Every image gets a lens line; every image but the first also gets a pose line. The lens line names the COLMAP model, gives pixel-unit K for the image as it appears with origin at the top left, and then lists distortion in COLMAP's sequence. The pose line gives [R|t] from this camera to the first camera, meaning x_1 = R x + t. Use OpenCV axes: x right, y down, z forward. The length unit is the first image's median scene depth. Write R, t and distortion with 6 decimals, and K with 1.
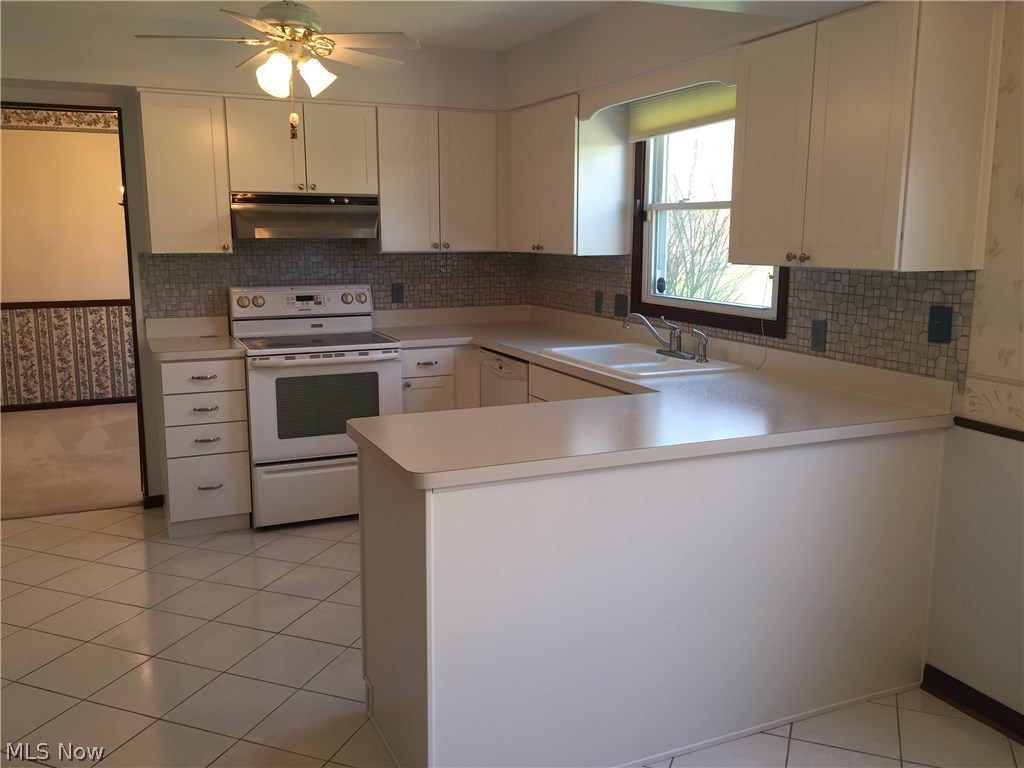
lens RADIAL K [[877.7, 0, 511.6], [0, 877.7, 379.8], [0, 0, 1]] dist [0.035411, -0.010583]
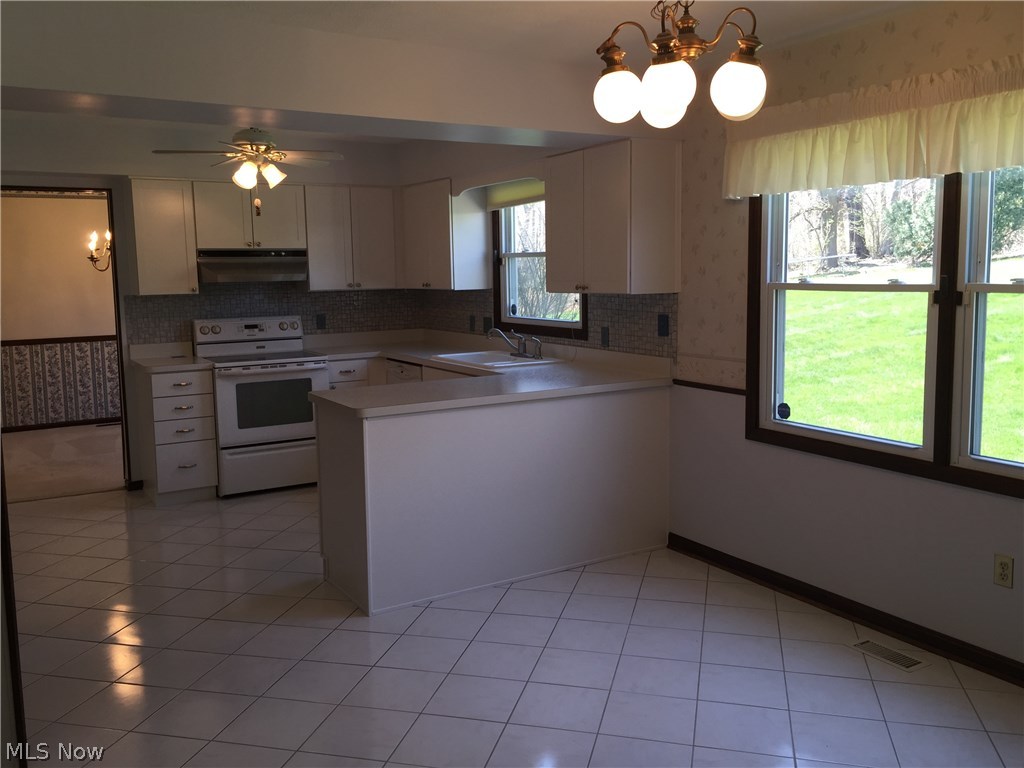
lens RADIAL K [[883.9, 0, 513.5], [0, 883.9, 366.0], [0, 0, 1]] dist [0.057608, -0.102564]
pose [[0.992935, -0.031044, 0.114531, 0.002649], [0.037801, 0.997641, -0.057302, 0.064889], [-0.112482, 0.061226, 0.991766, -0.410226]]
